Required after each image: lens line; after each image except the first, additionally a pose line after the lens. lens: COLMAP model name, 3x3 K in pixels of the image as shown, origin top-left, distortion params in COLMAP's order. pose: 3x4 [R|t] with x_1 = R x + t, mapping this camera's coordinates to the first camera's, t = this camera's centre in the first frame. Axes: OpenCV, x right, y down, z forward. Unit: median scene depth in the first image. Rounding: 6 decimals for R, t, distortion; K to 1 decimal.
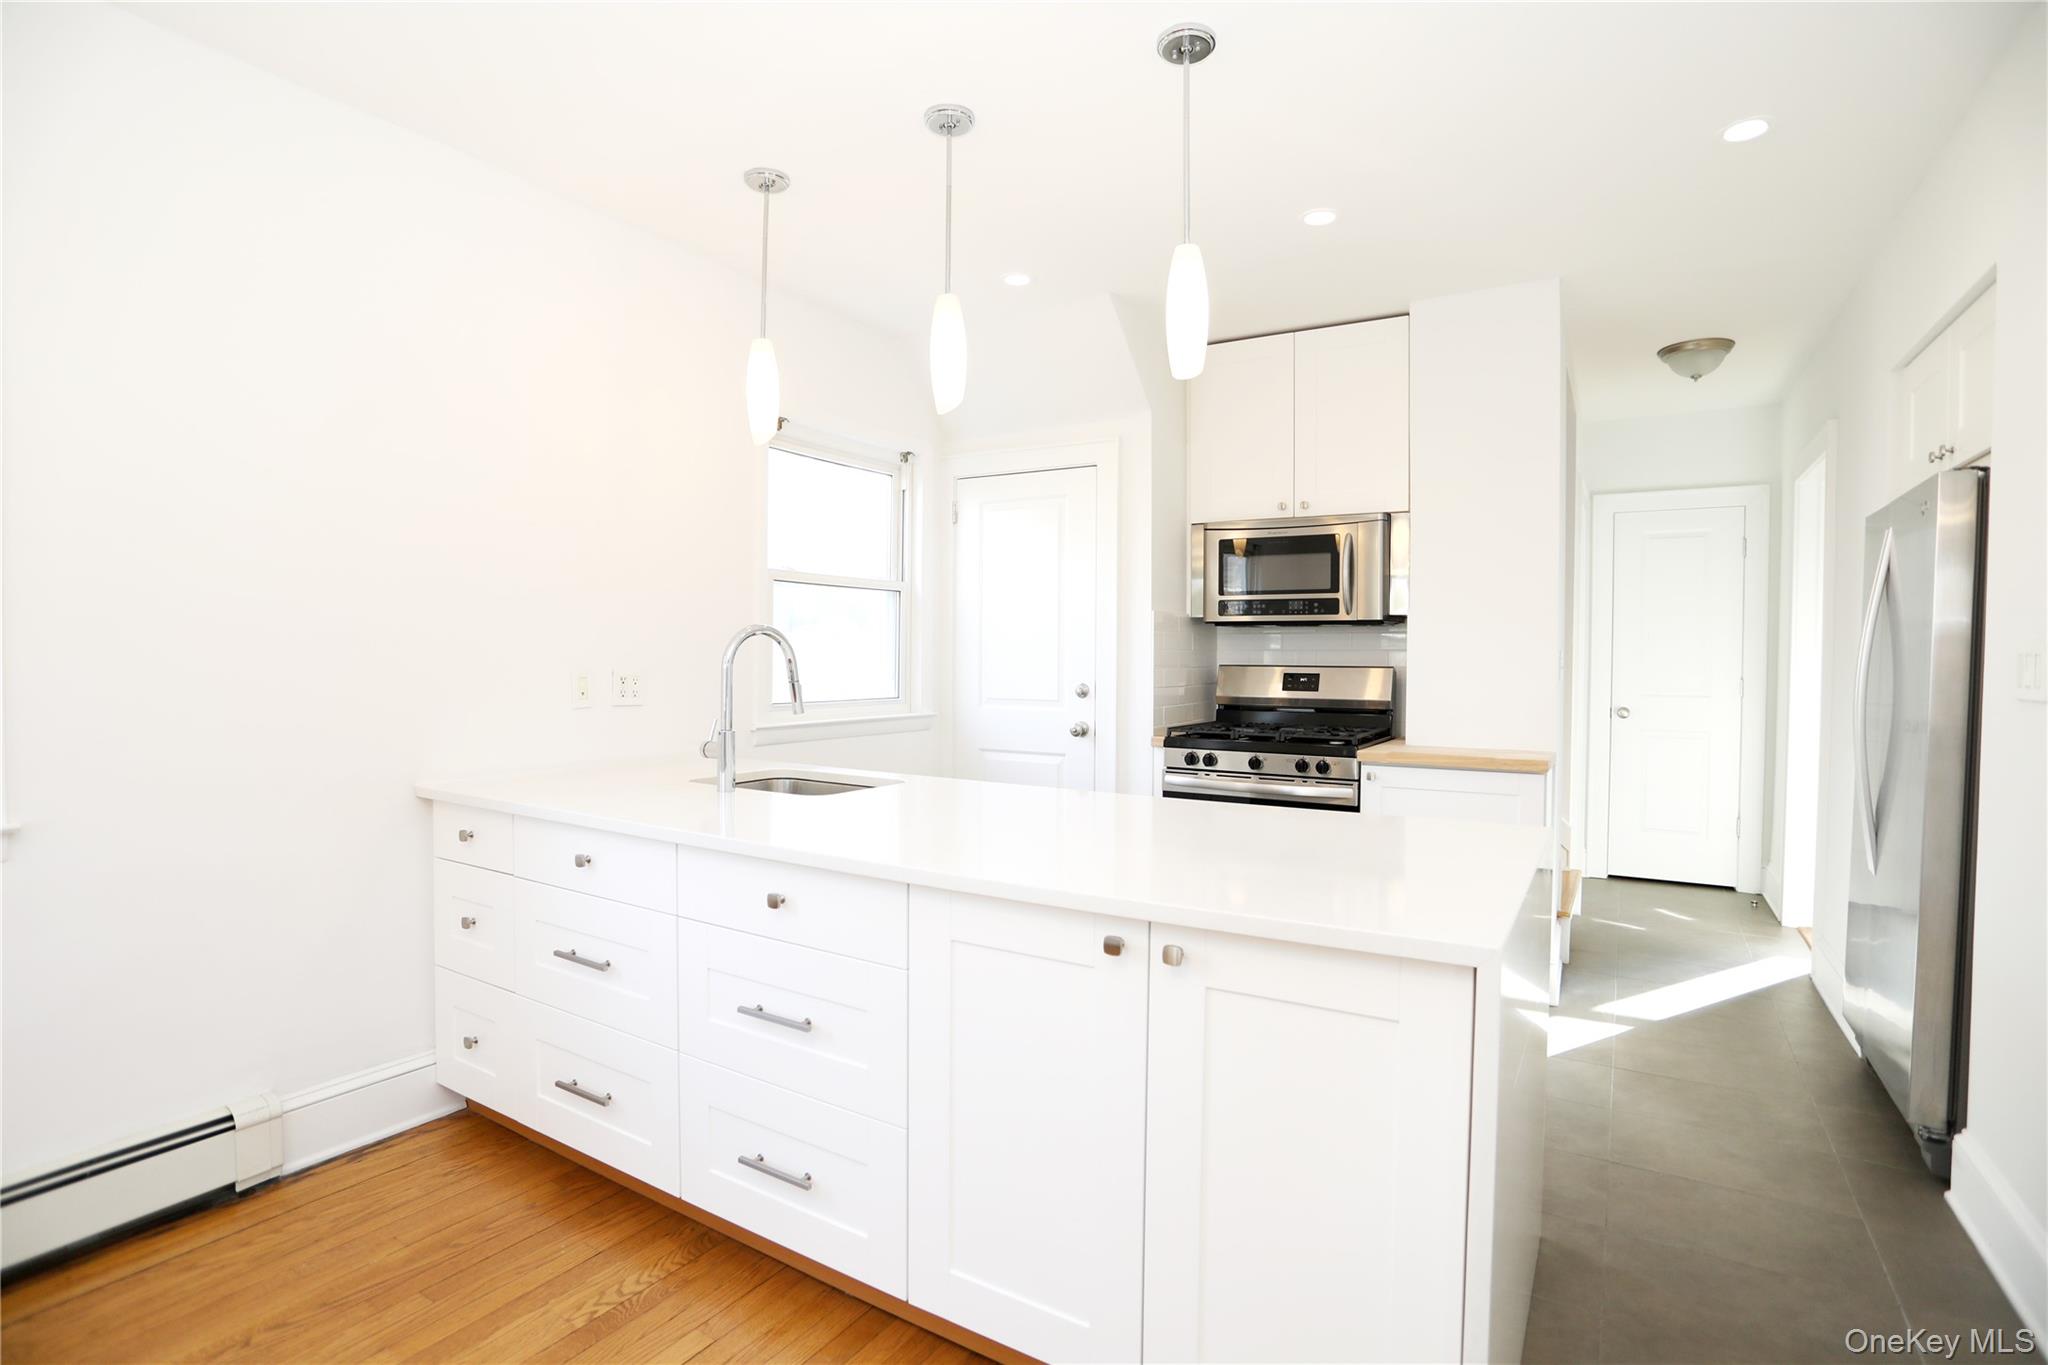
lens RADIAL K [[994.2, 0, 1023.7], [0, 994.2, 675.1], [0, 0, 1]] dist [-0.047269, 0.011002]
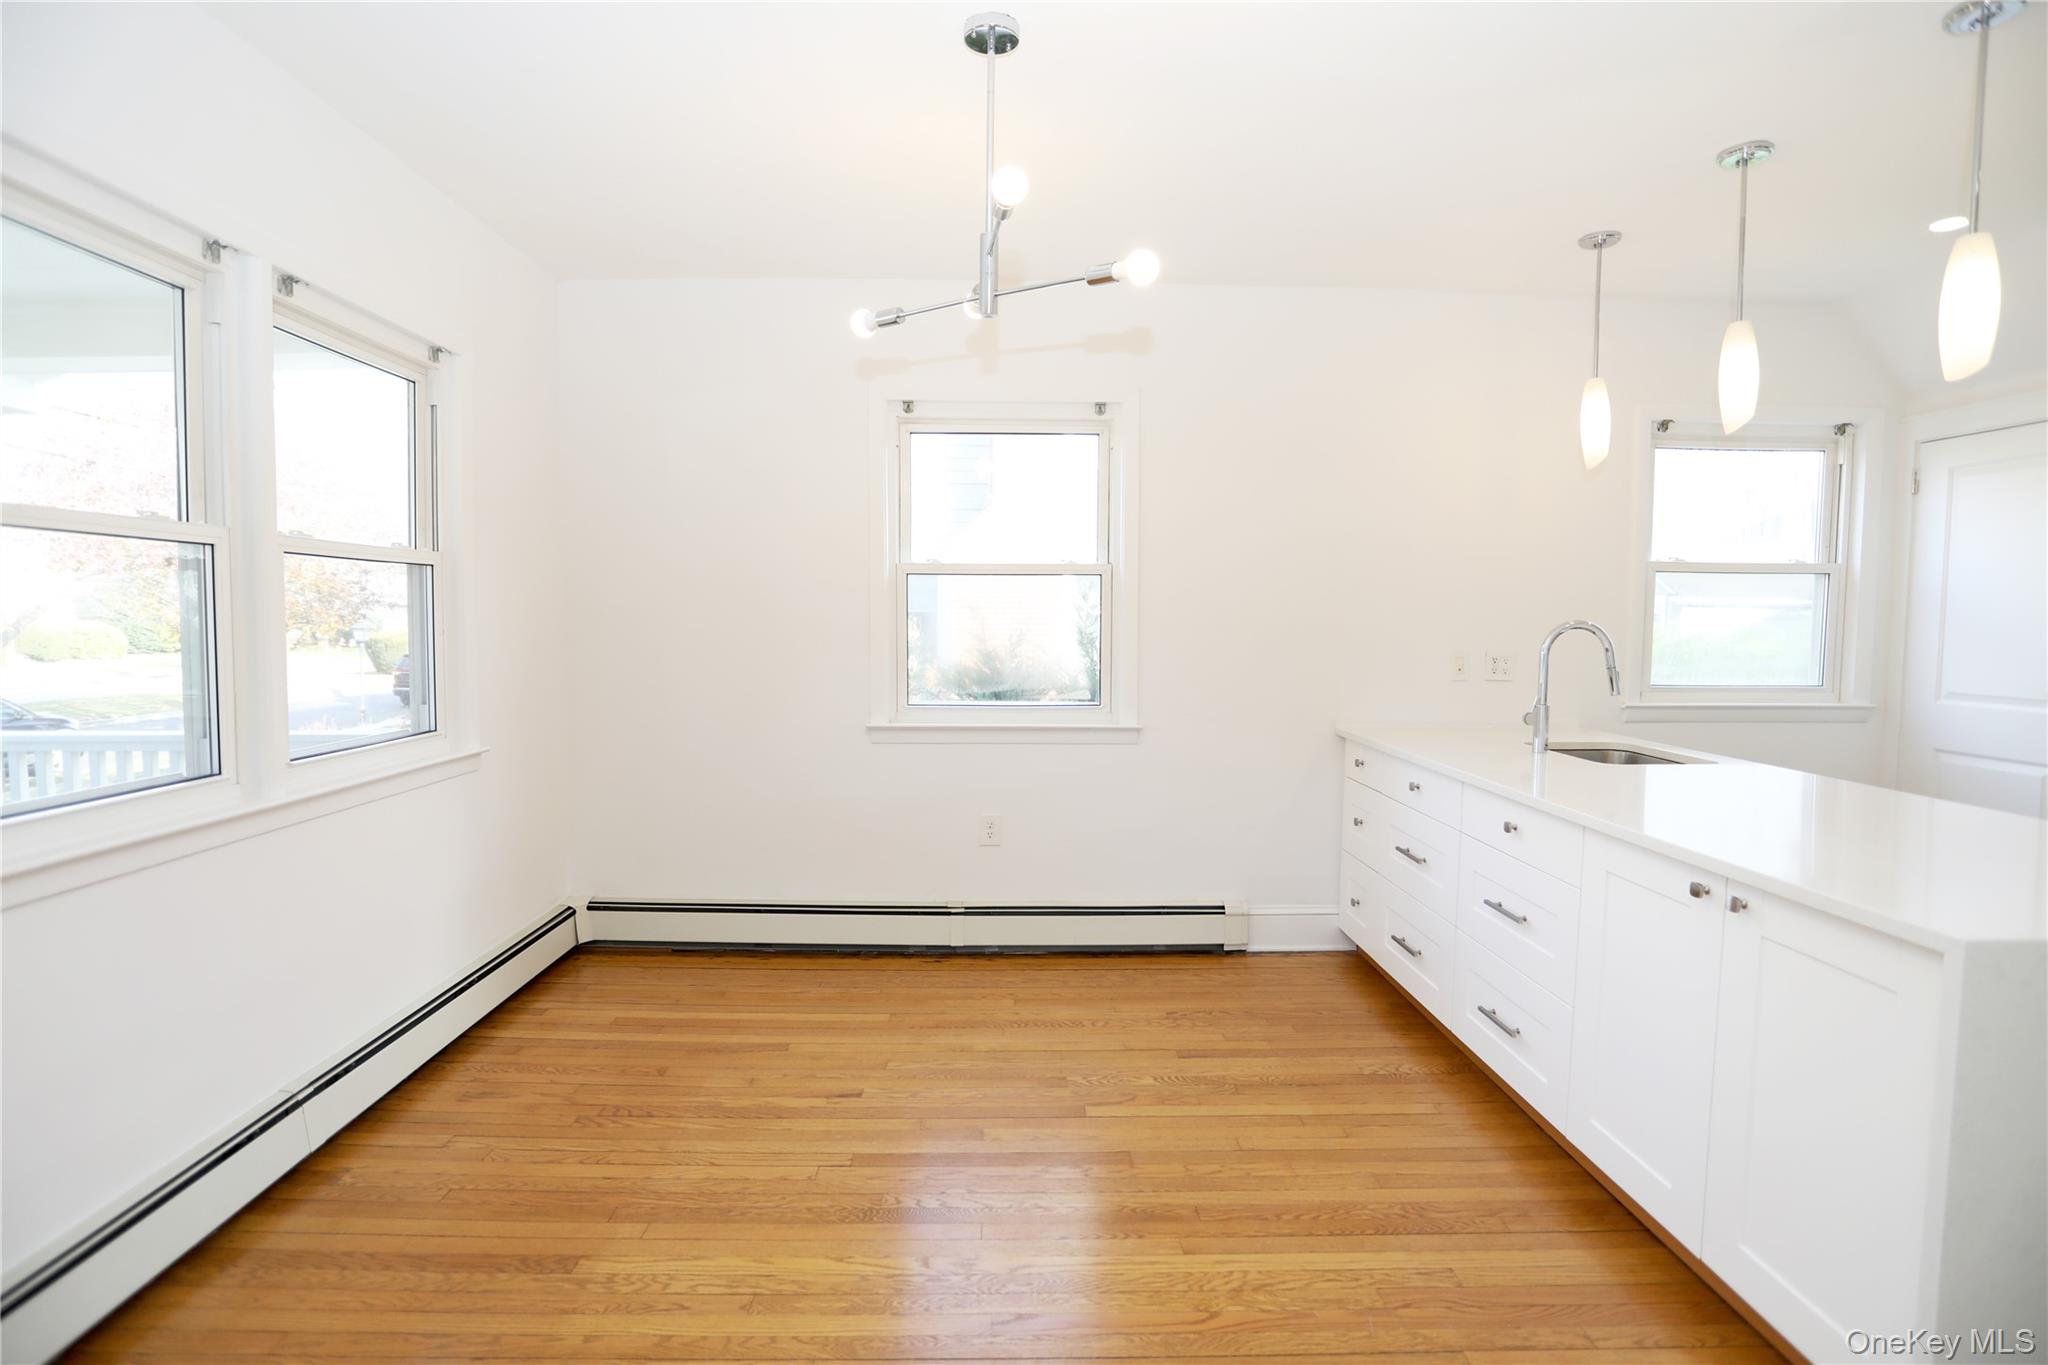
lens RADIAL K [[994.2, 0, 1022.7], [0, 994.2, 677.3], [0, 0, 1]] dist [-0.047269, 0.011002]
pose [[0.551514, 0.048148, -0.832775, 0.265845], [-0.018463, 0.998793, 0.045519, -0.016678], [0.833962, -0.009729, 0.551737, -0.169789]]
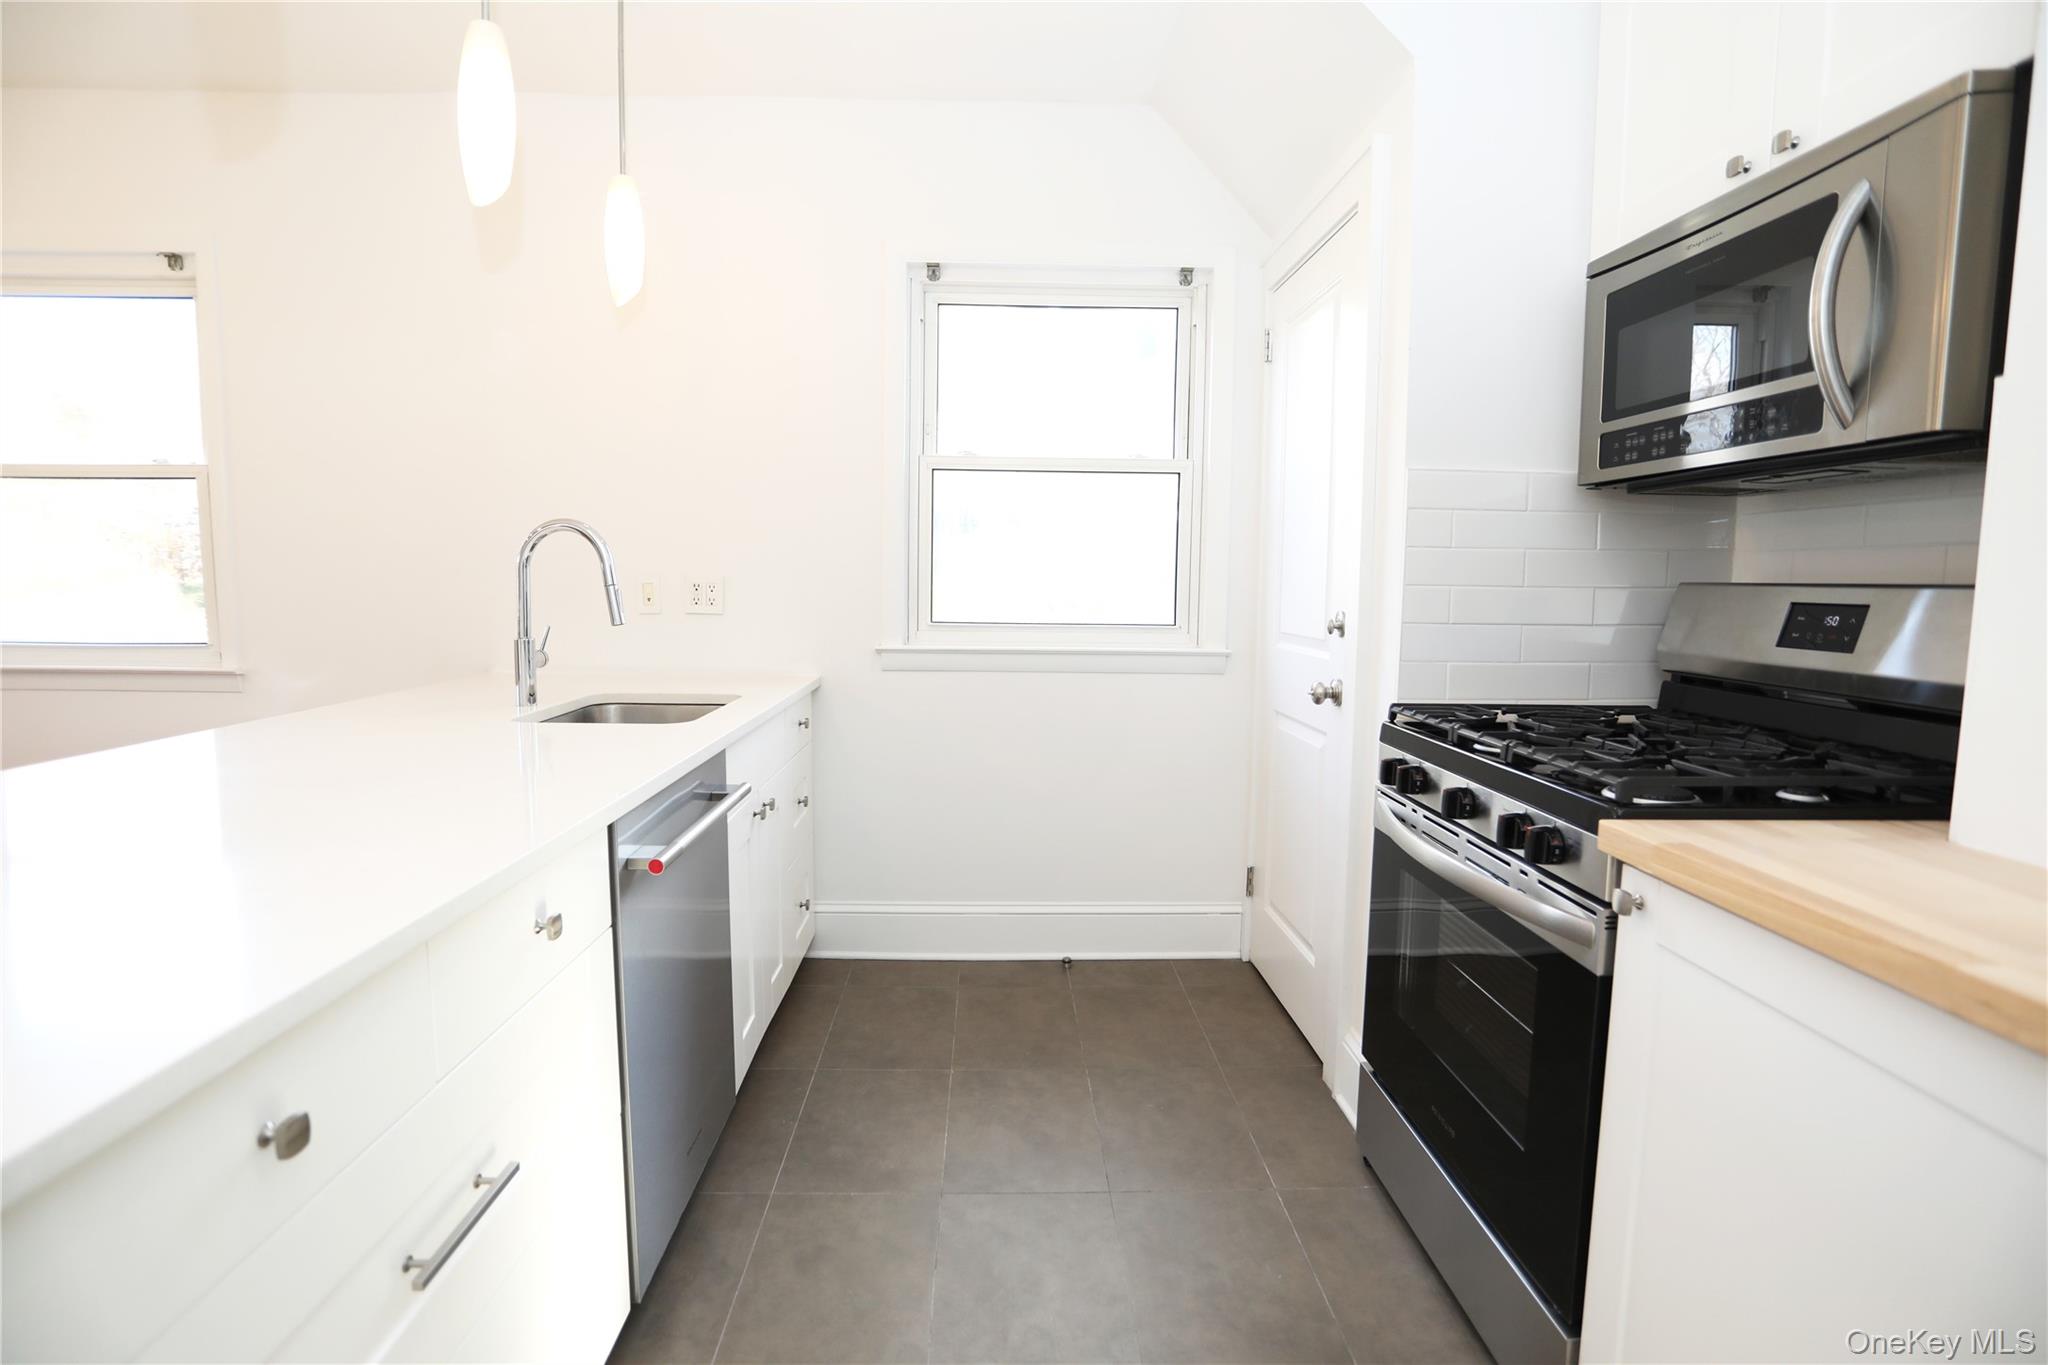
lens RADIAL K [[994.2, 0, 1037.2], [0, 994.2, 681.4], [0, 0, 1]] dist [-0.047269, 0.011002]
pose [[0.549722, 0.087280, -0.830775, 0.500915], [-0.023957, 0.995765, 0.088761, 0.002632], [0.835004, -0.028891, 0.549485, 0.638638]]
